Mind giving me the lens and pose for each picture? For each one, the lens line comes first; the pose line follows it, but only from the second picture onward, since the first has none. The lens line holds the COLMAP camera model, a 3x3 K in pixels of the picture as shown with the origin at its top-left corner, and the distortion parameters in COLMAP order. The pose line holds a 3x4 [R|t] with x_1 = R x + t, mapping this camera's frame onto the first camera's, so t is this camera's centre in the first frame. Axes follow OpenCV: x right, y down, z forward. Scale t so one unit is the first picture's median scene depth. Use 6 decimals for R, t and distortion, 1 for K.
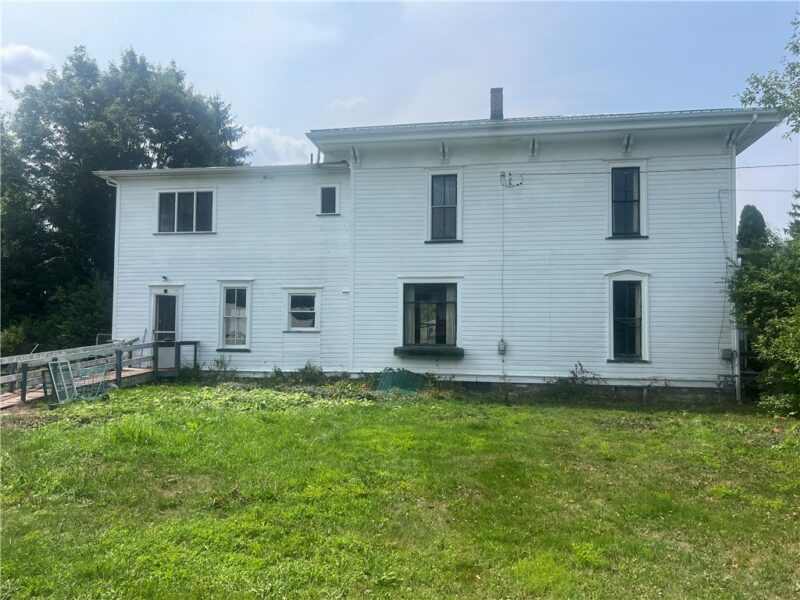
lens RADIAL K [[601.5, 0, 400.0], [0, 601.5, 300.0], [0, 0, 1]] dist [0.002500, -0.002277]
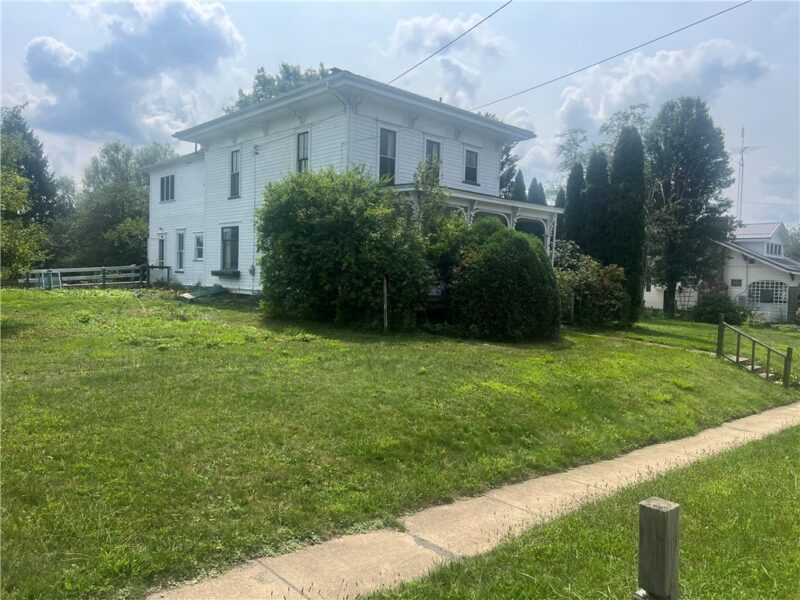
lens RADIAL K [[601.5, 0, 400.0], [0, 601.5, 300.0], [0, 0, 1]] dist [0.002500, -0.002277]
pose [[0.775777, 0.041057, -0.629669, 1.306236], [0.013960, 0.996520, 0.082178, 0.034988], [0.630852, -0.072542, 0.772505, 0.112567]]
